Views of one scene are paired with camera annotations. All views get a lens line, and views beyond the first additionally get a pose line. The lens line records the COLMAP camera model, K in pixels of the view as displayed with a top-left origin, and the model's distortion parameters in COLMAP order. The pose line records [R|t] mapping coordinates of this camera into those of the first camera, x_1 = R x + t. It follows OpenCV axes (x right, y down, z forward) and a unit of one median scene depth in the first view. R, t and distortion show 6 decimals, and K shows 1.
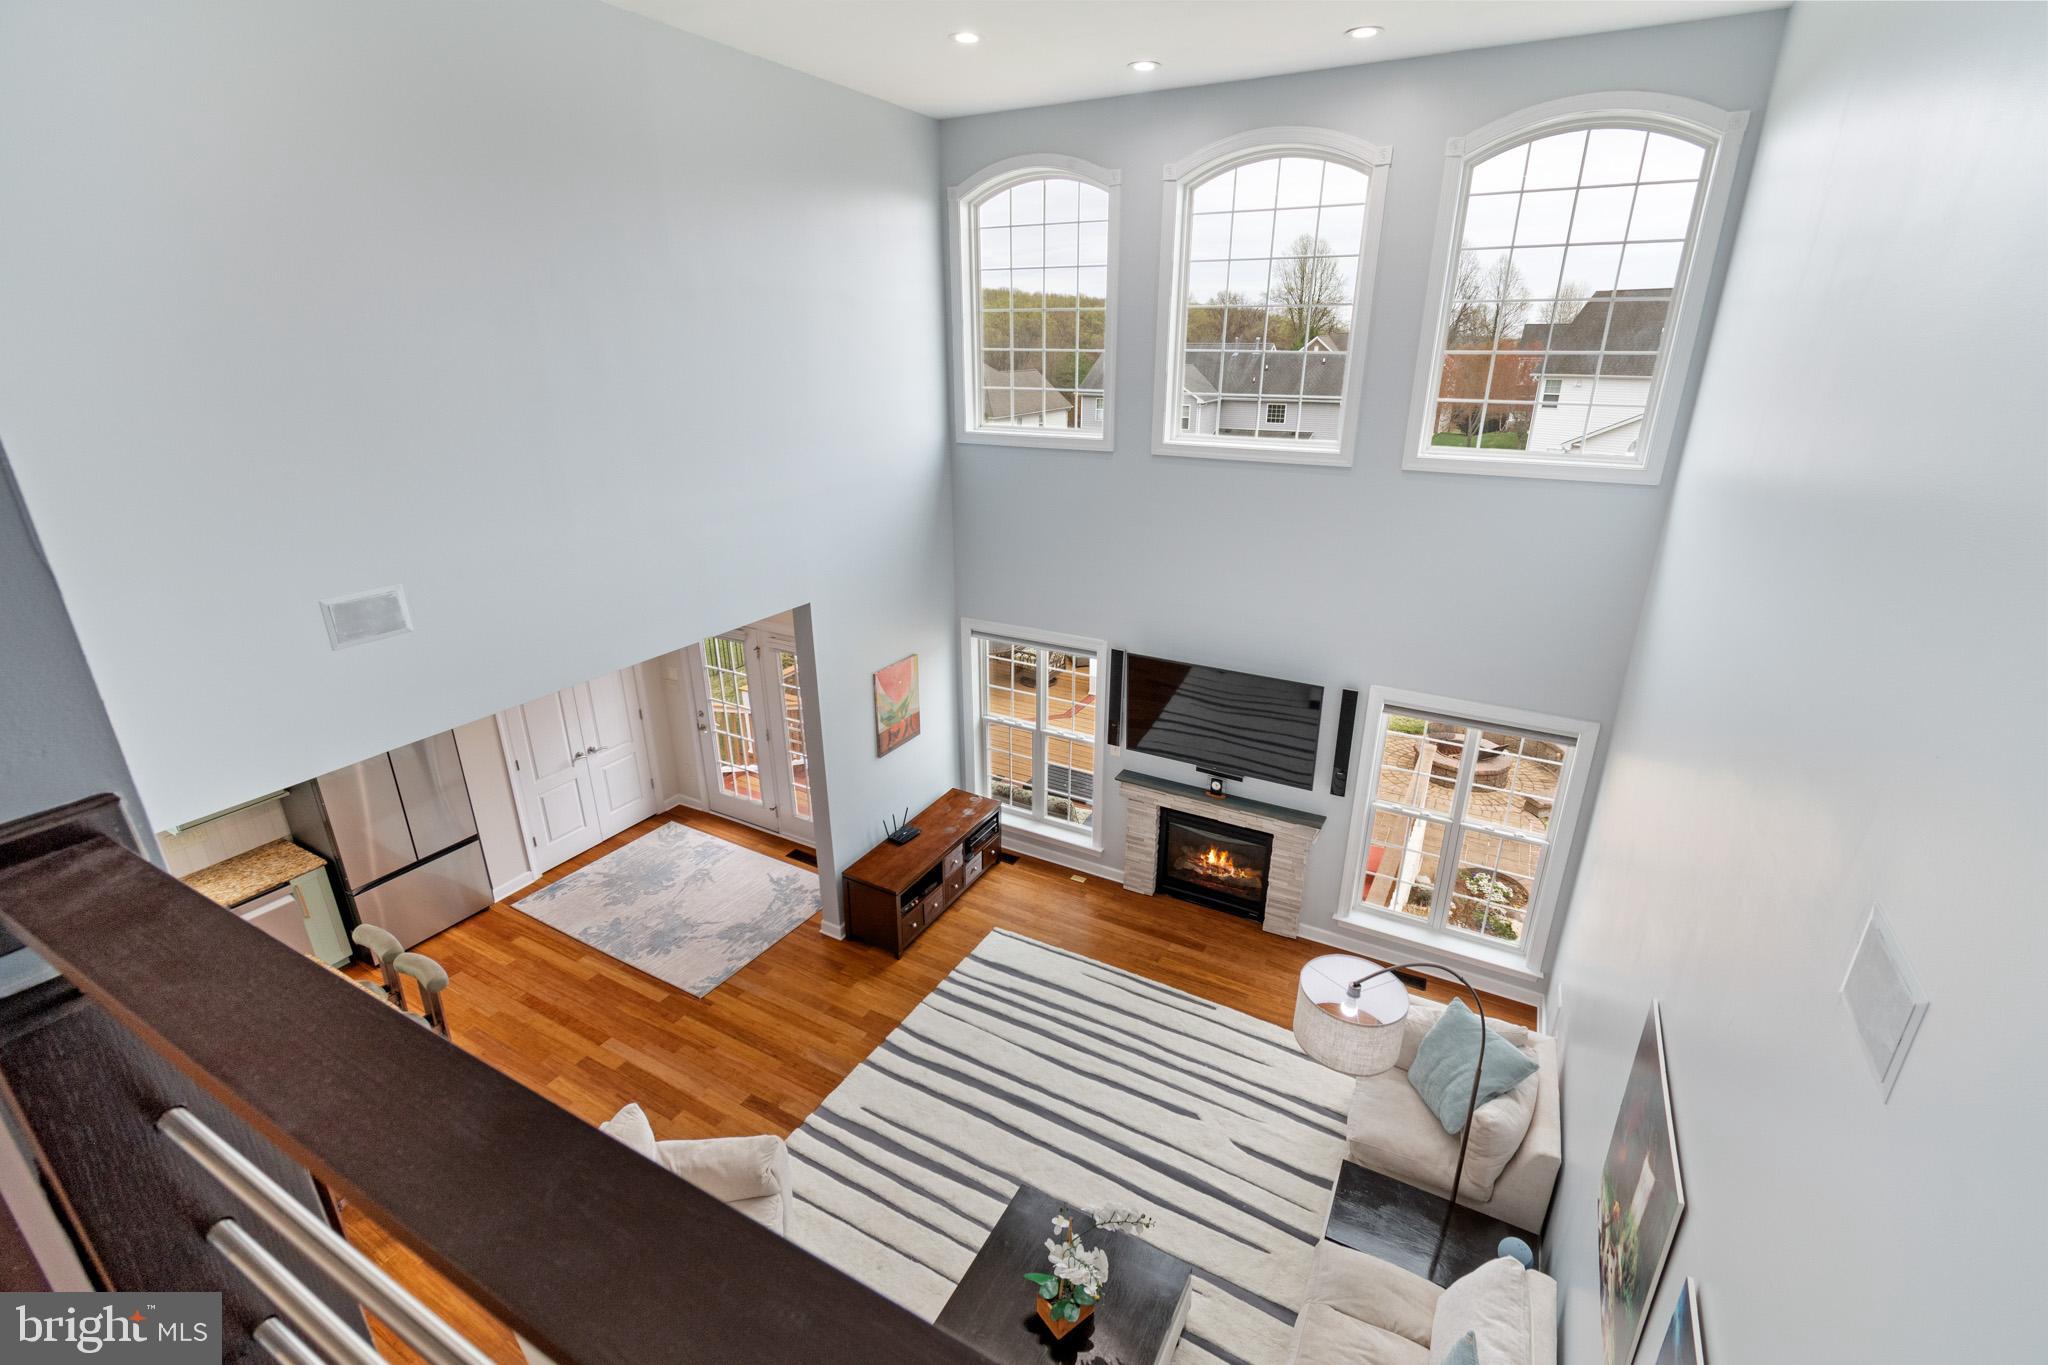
lens RADIAL K [[909.5, 0, 1028.4], [0, 909.5, 682.5], [0, 0, 1]] dist [0.007001, -0.000794]
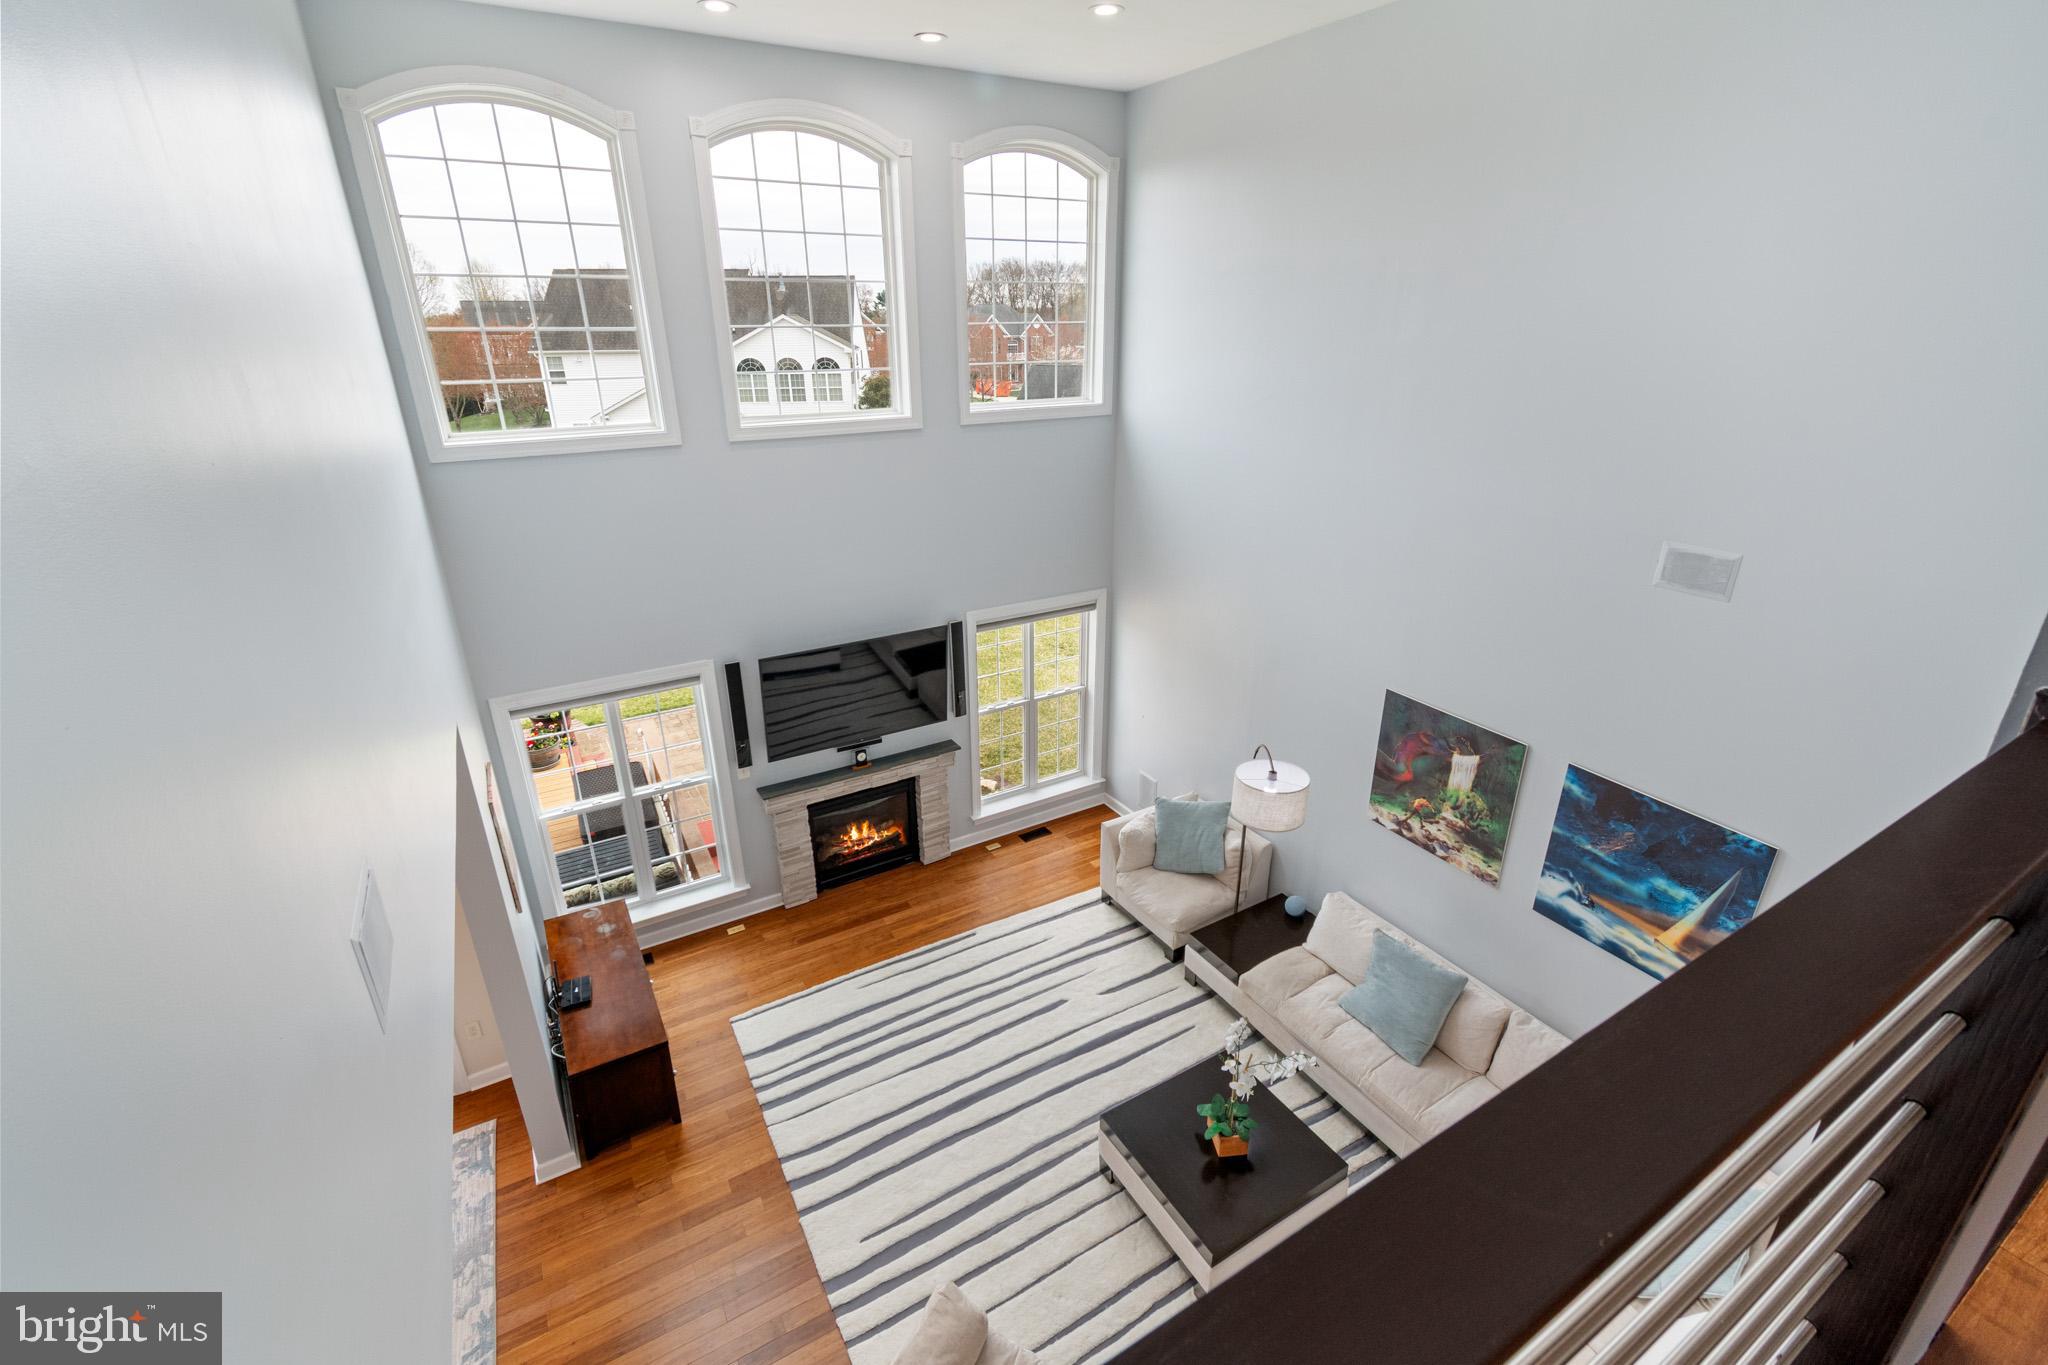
lens RADIAL K [[909.5, 0, 1040.0], [0, 909.5, 681.4], [0, 0, 1]] dist [0.007001, -0.000794]
pose [[0.498102, -0.328850, 0.802342, -0.487203], [0.312061, 0.931282, 0.187967, -0.094716], [-0.809019, 0.156753, 0.566495, 0.252333]]
